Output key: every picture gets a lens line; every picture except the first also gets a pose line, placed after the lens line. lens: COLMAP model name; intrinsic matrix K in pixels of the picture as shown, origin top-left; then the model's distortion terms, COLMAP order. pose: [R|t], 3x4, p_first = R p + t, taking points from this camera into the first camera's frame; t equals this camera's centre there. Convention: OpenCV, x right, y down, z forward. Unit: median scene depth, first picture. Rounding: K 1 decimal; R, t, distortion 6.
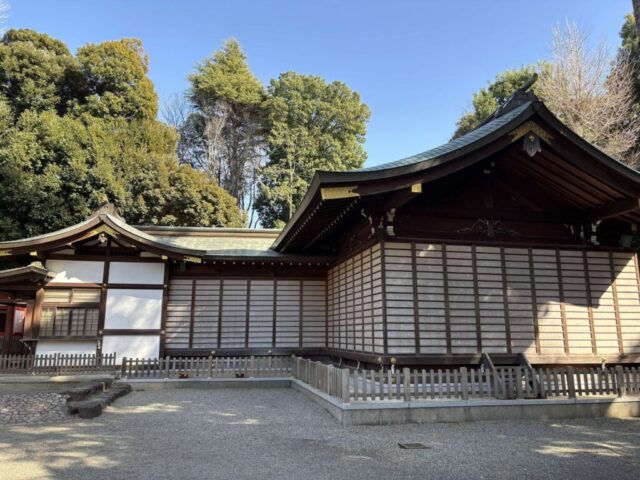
lens RADIAL K [[483.6, 0, 320.0], [0, 483.6, 240.0], [0, 0, 1]] dist [0.032962, -0.002251]
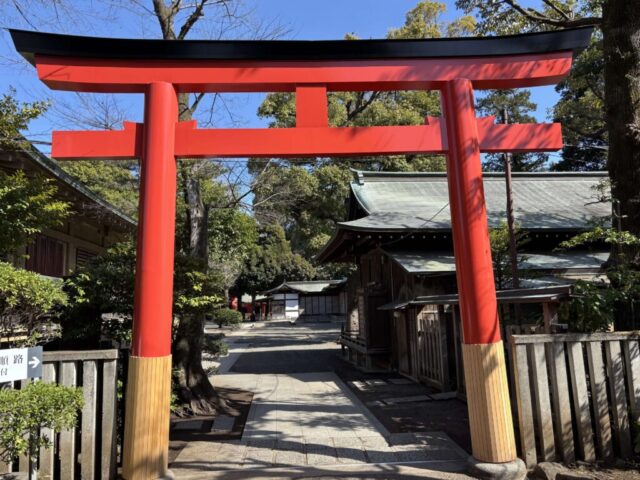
lens RADIAL K [[483.6, 0, 320.0], [0, 483.6, 240.0], [0, 0, 1]] dist [0.032962, -0.002251]
pose [[0.991763, -0.044180, -0.120228, 0.373960], [0.051453, 0.996986, 0.058072, -0.629581], [0.117300, -0.063780, 0.991046, -2.991970]]
